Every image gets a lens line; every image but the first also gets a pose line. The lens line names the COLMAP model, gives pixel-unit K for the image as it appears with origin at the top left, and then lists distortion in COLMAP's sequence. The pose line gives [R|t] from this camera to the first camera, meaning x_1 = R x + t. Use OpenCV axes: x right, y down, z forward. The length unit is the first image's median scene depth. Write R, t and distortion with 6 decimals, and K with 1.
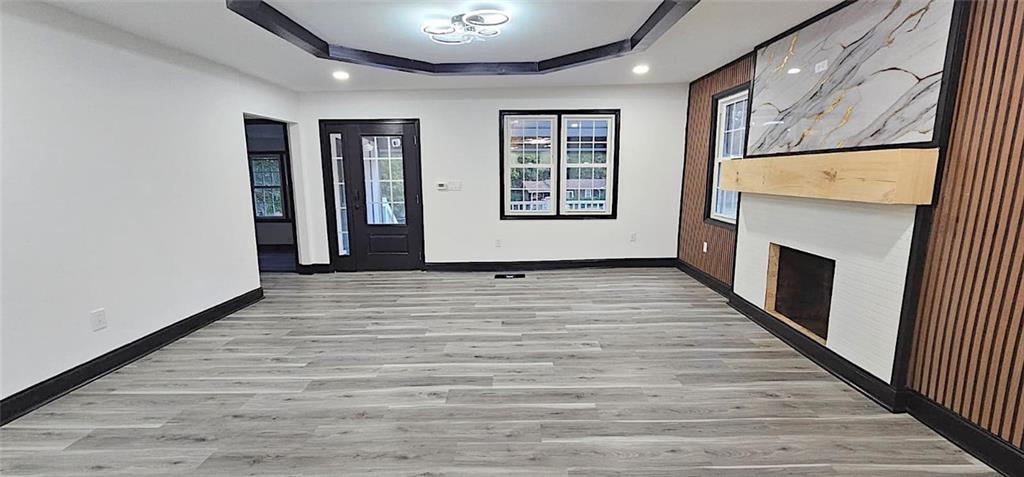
lens RADIAL K [[419.7, 0, 516.6], [0, 419.7, 240.5], [0, 0, 1]] dist [-0.000629, 0.000170]
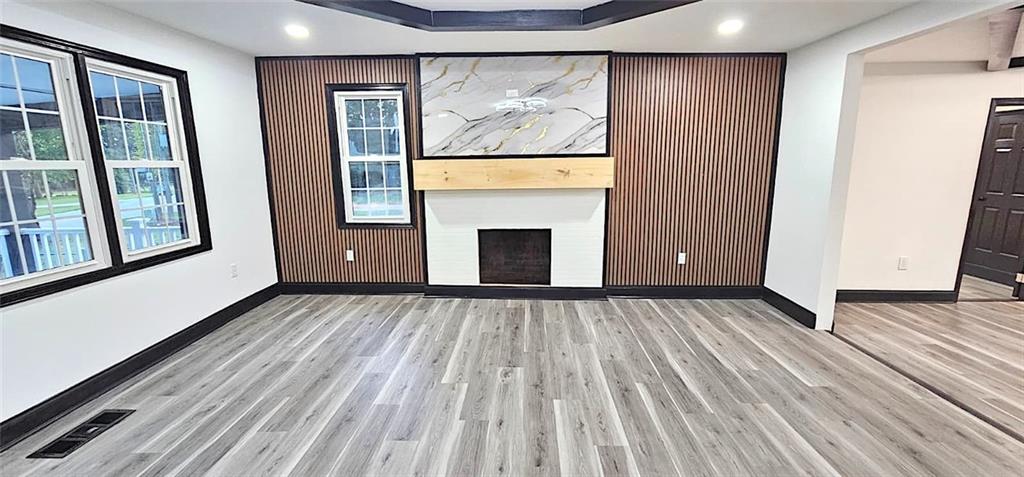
lens RADIAL K [[419.7, 0, 516.6], [0, 419.7, 240.5], [0, 0, 1]] dist [-0.000629, 0.000170]
pose [[0.033741, -0.176311, 0.983756, -0.612446], [0.170445, 0.970912, 0.168163, -0.155131], [-0.984789, 0.162003, 0.062810, 0.857994]]
